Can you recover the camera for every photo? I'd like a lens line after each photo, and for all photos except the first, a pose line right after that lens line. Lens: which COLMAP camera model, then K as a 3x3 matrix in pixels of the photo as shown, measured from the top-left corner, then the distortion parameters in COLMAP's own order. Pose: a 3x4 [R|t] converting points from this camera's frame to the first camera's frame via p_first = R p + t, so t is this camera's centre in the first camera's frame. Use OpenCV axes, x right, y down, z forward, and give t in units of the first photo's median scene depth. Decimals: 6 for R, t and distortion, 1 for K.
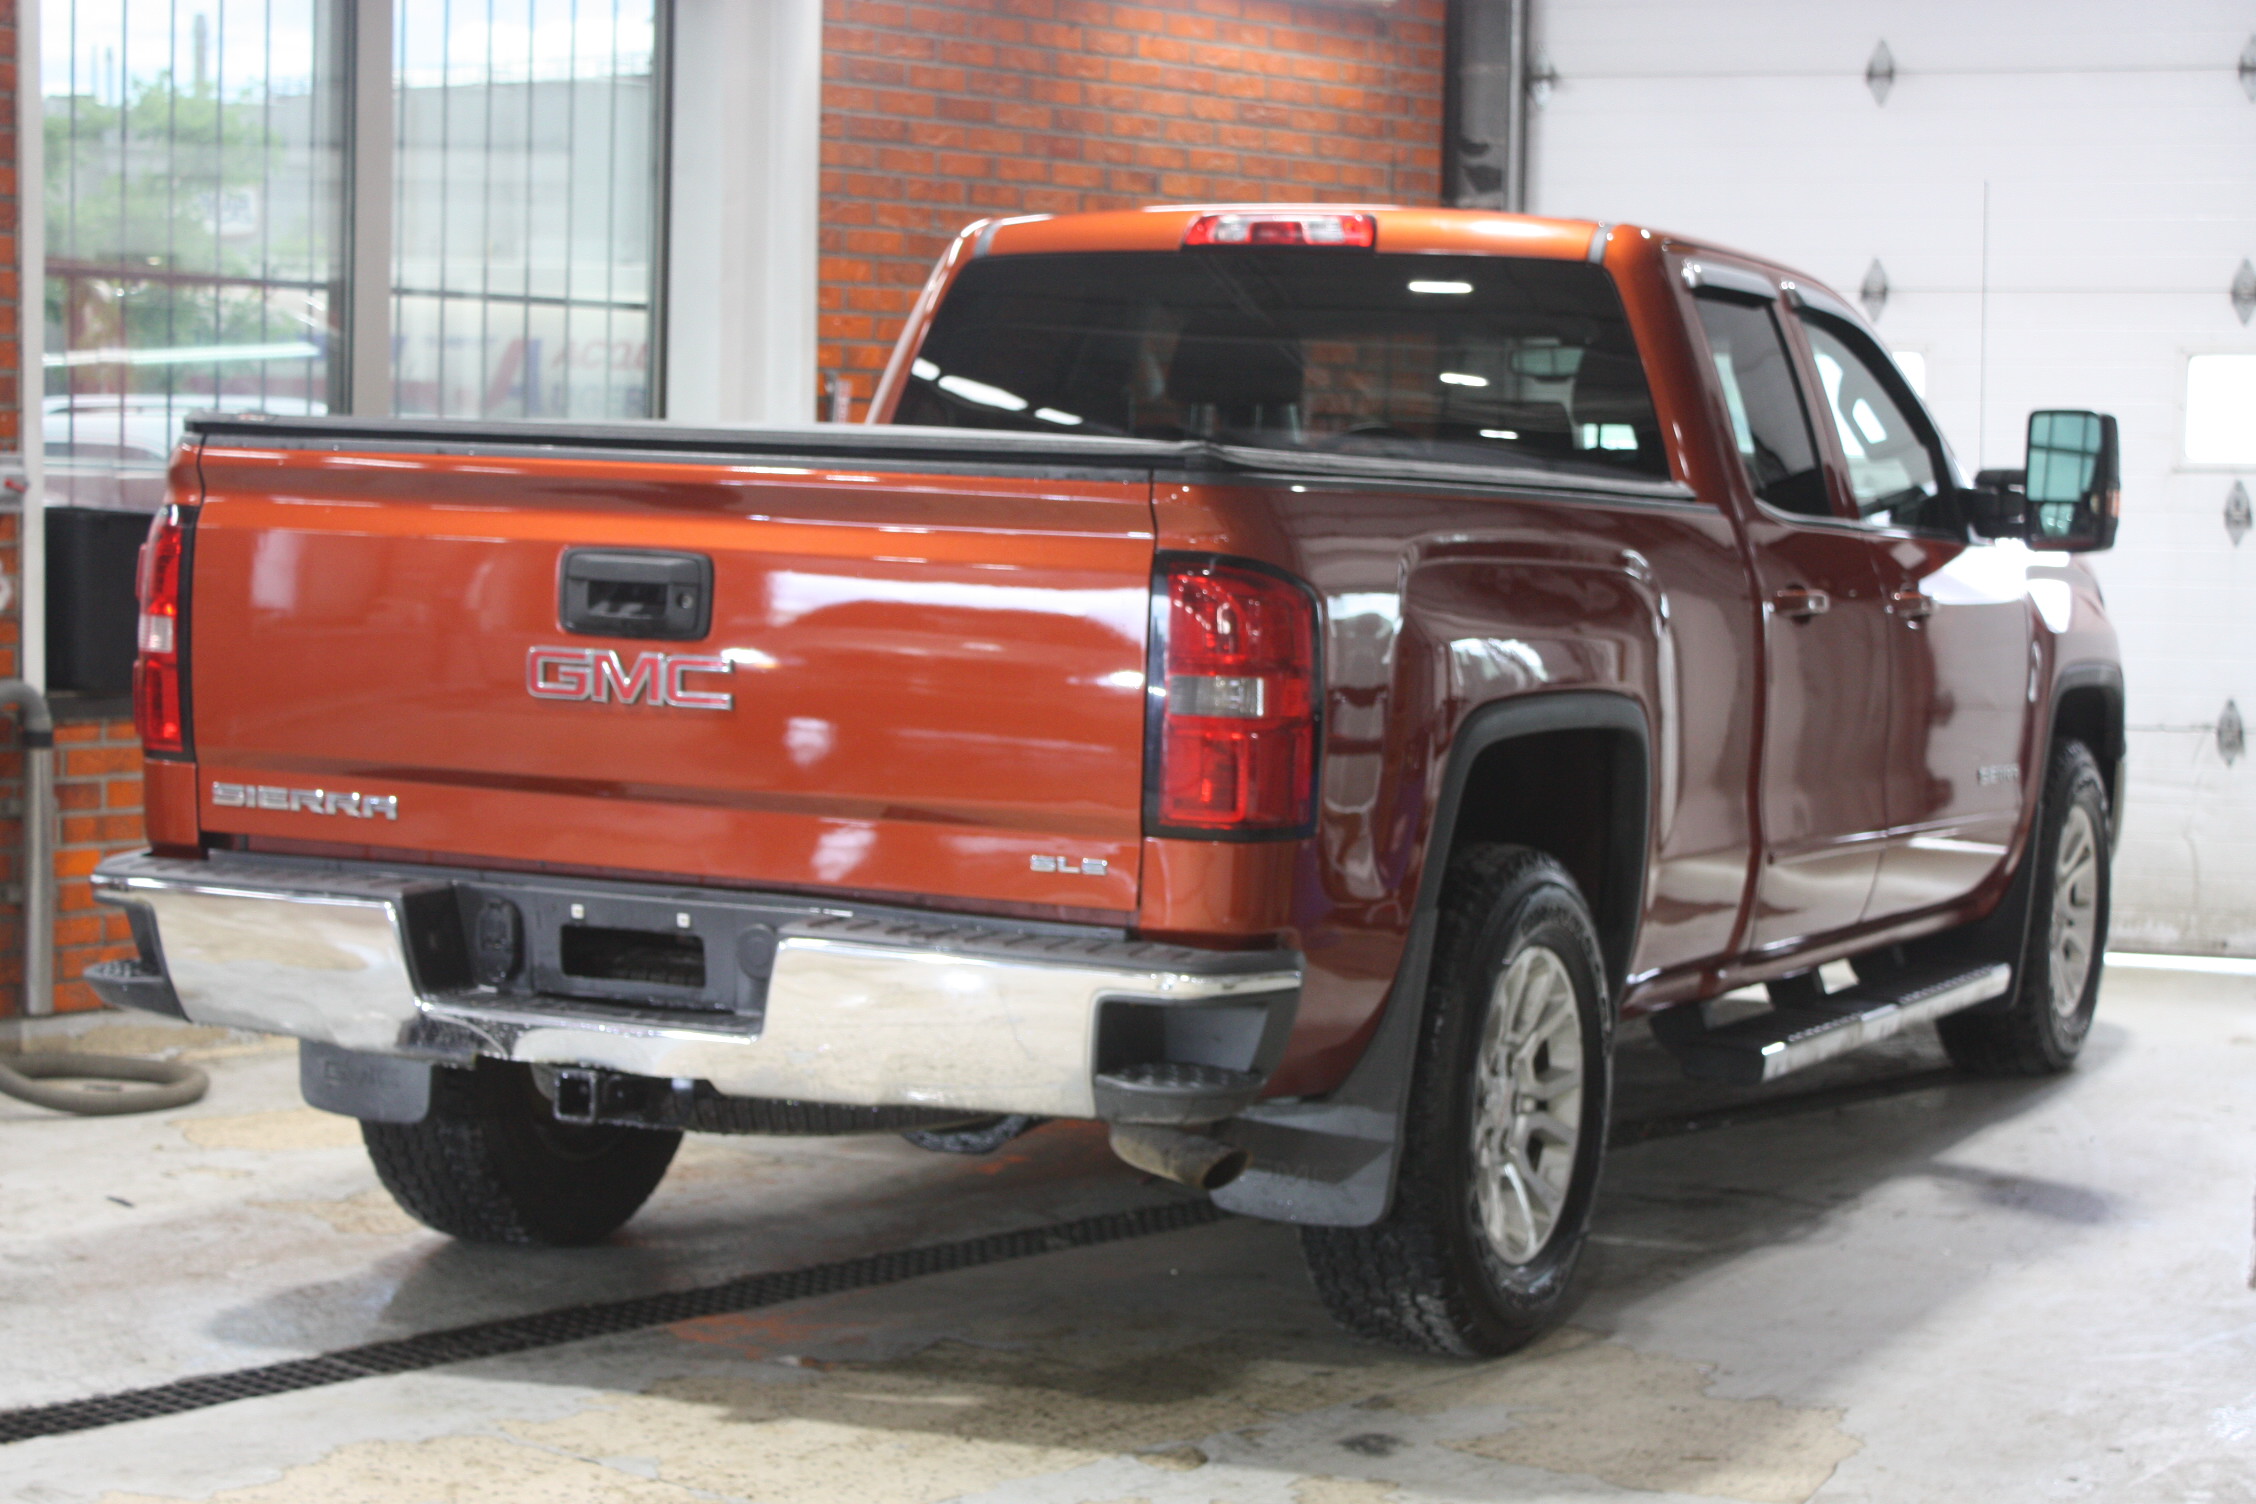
lens RADIAL K [[4282.4, 0, 1128.0], [0, 4282.4, 752.0], [0, 0, 1]] dist [0.025775, 0.160413]
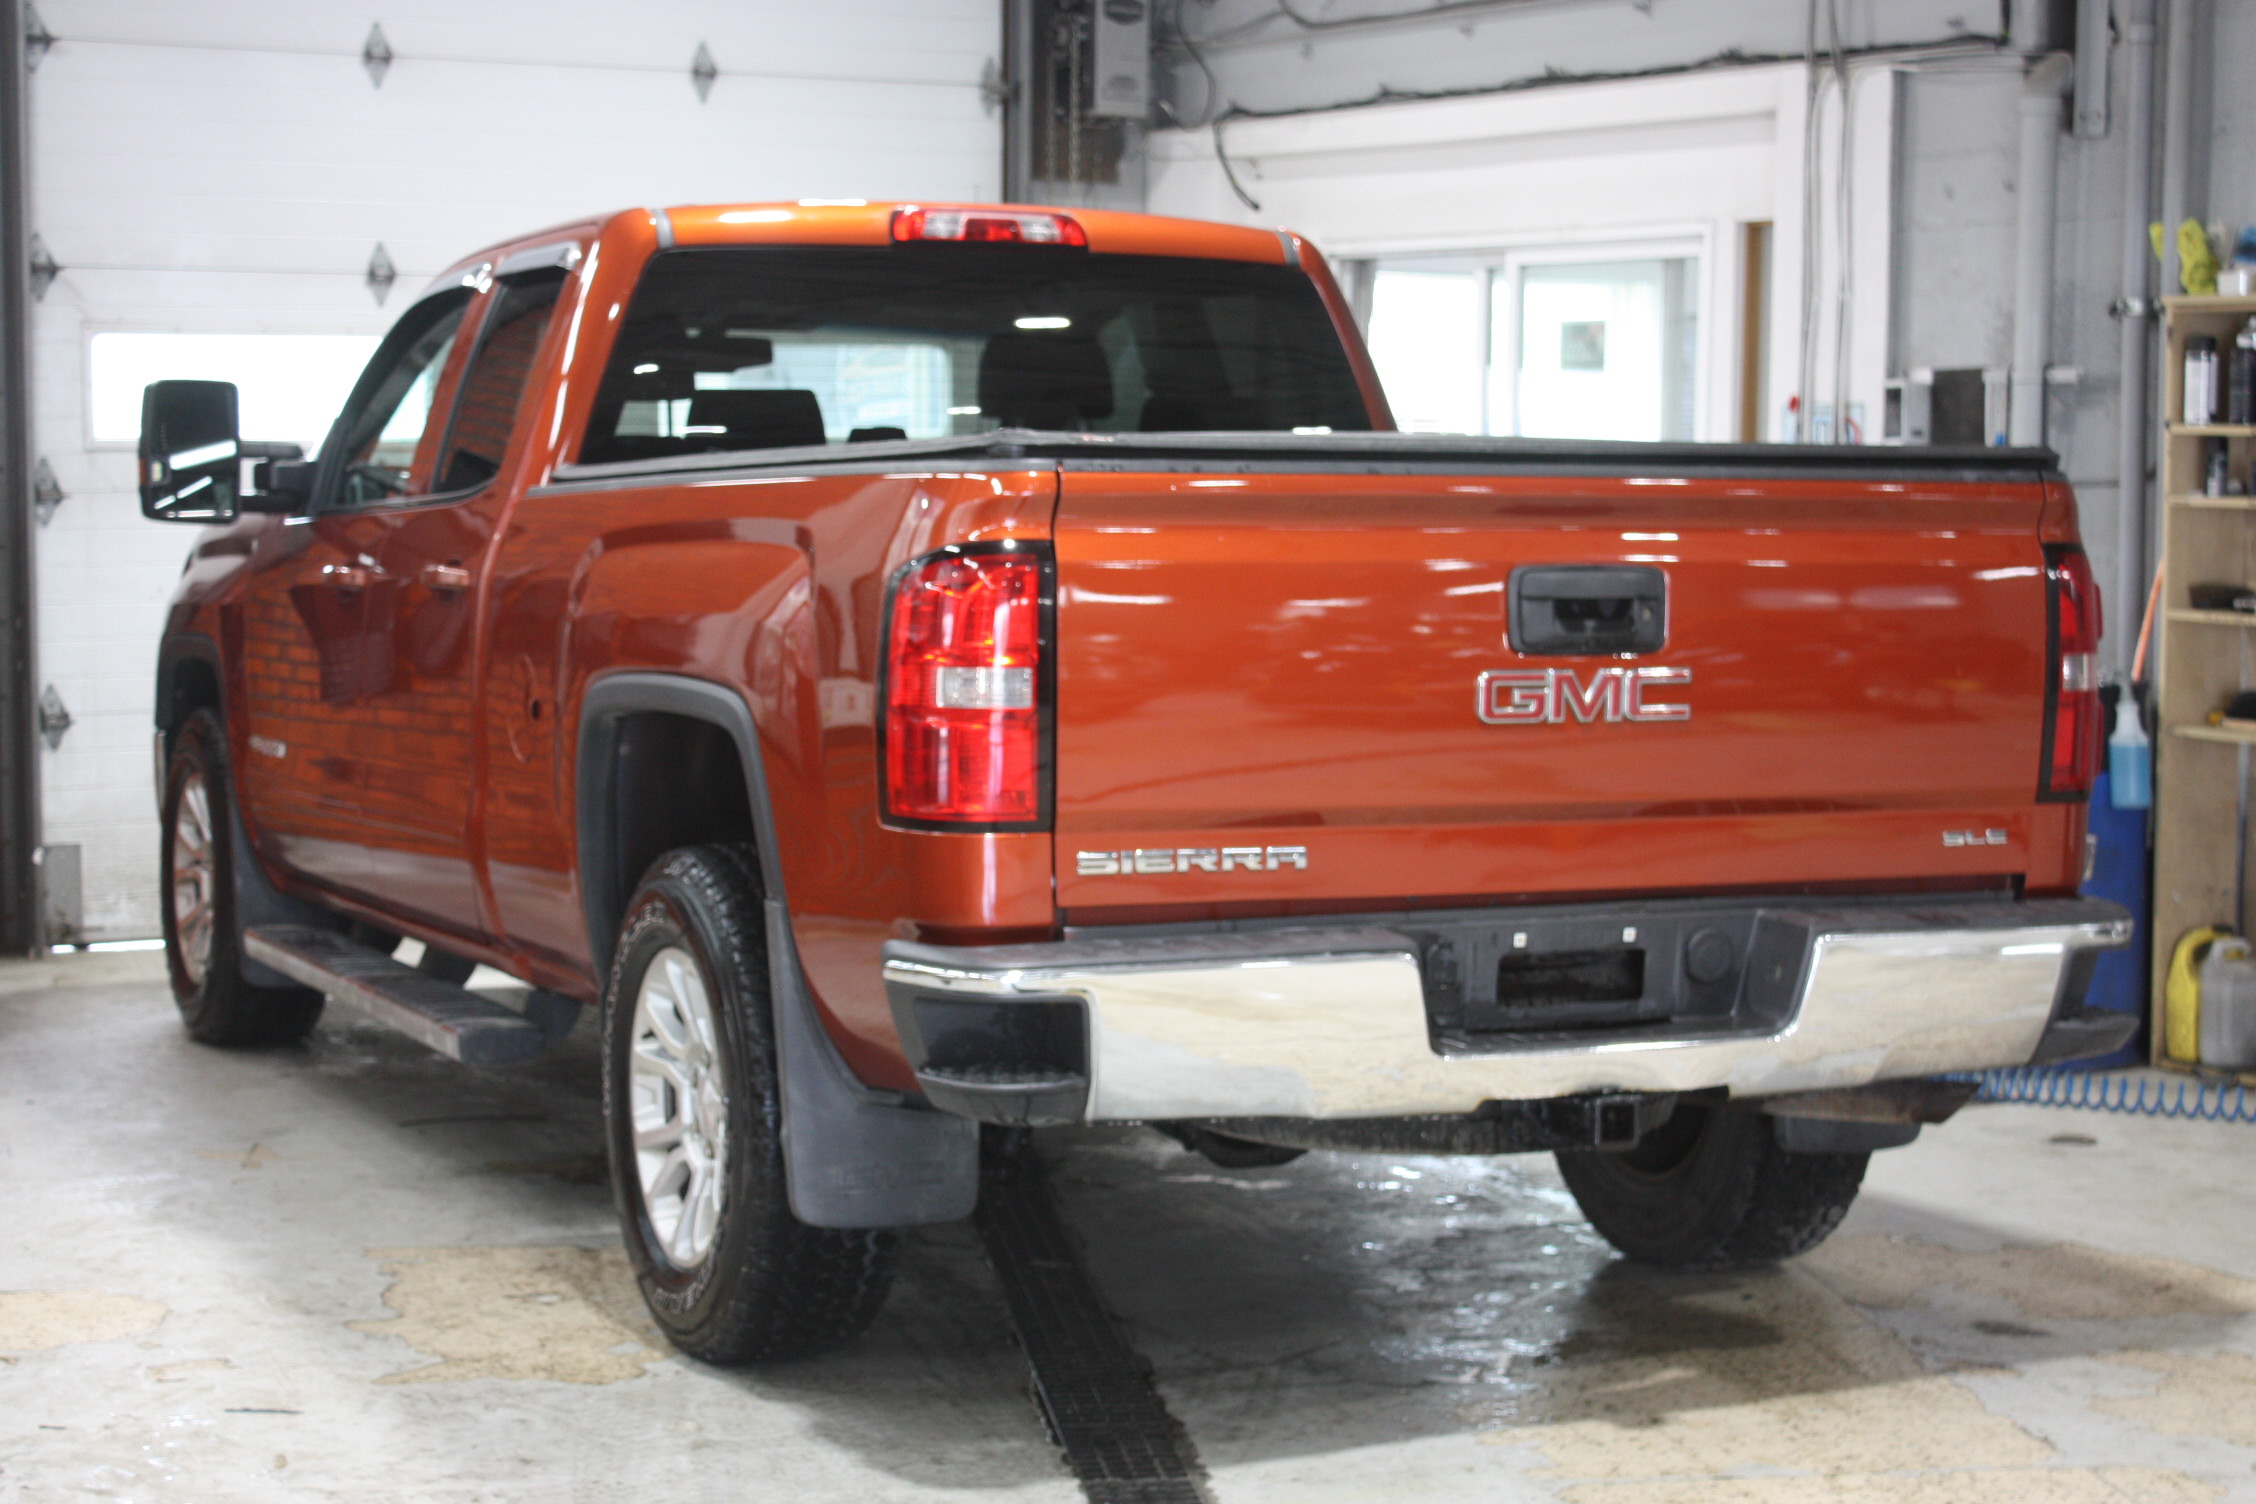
lens RADIAL K [[4136.5, 0, 1128.0], [0, 4136.5, 752.0], [0, 0, 1]] dist [0.014117, 0.052182]
pose [[0.638620, -0.076886, 0.765672, -0.893178], [0.064894, 0.996833, 0.045972, -0.053871], [-0.766781, 0.020329, 0.641586, 0.461721]]
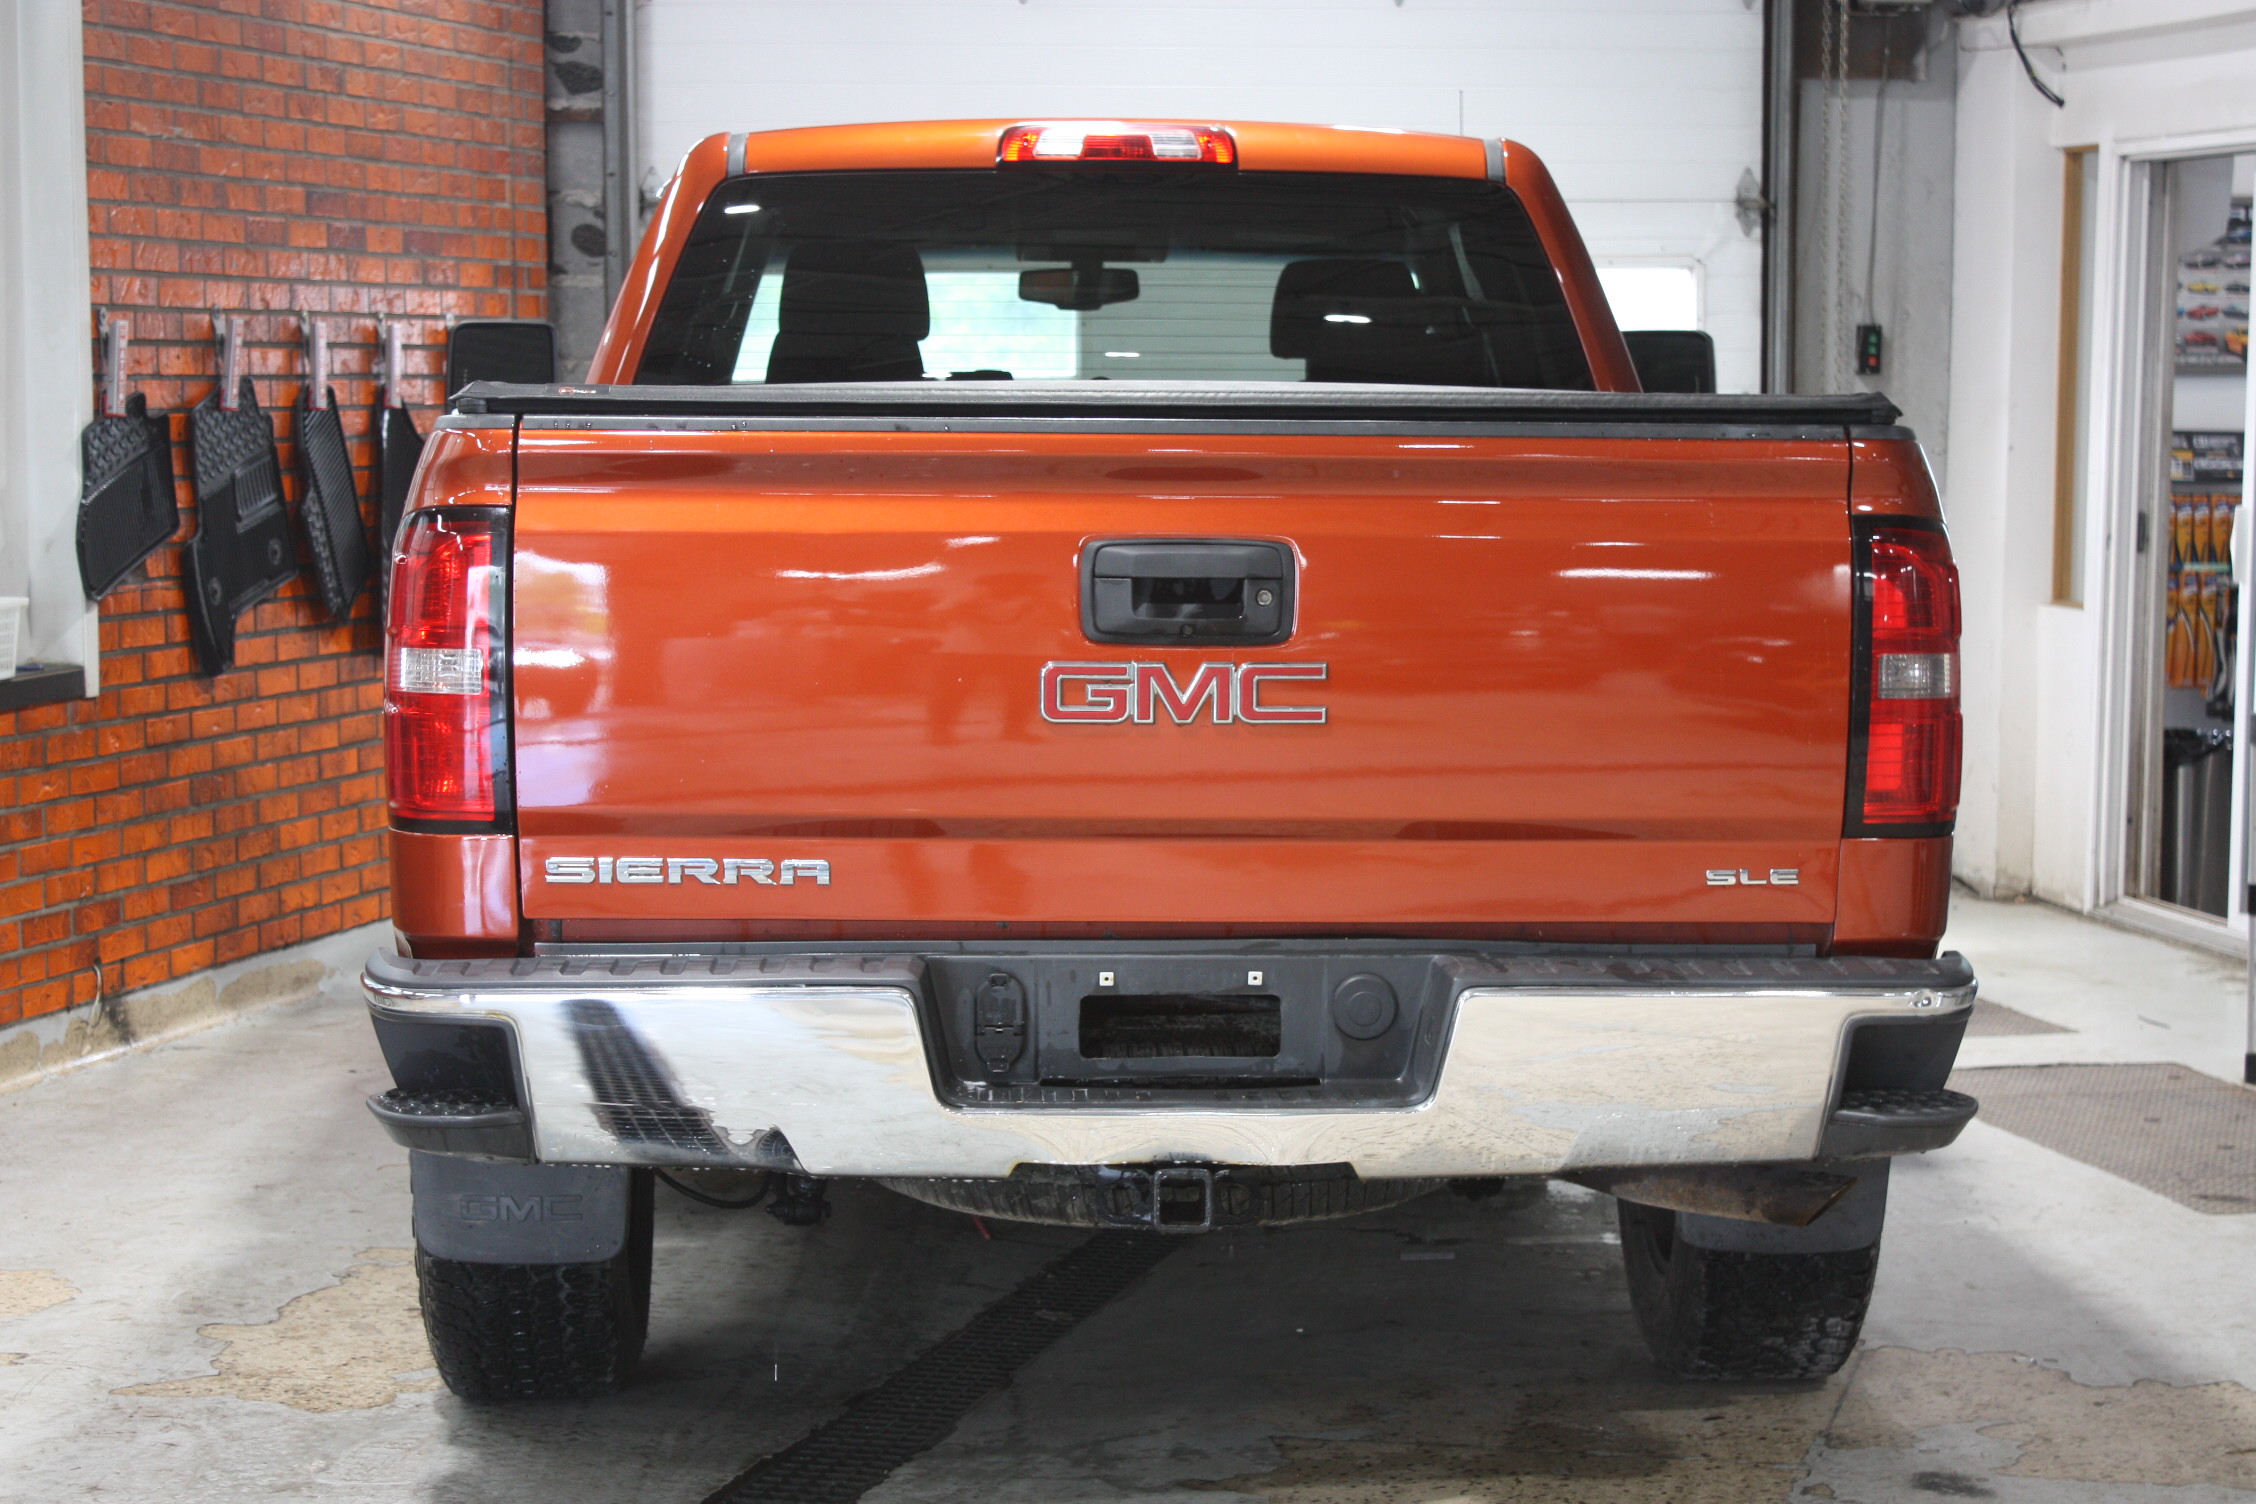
lens RADIAL K [[4447.6, 0, 1128.0], [0, 4447.6, 752.0], [0, 0, 1]] dist [0.019074, 0.169450]
pose [[0.880083, -0.064440, 0.470427, -0.521635], [0.055016, 0.997914, 0.033773, -0.034993], [-0.471622, -0.003842, 0.881792, 0.239368]]
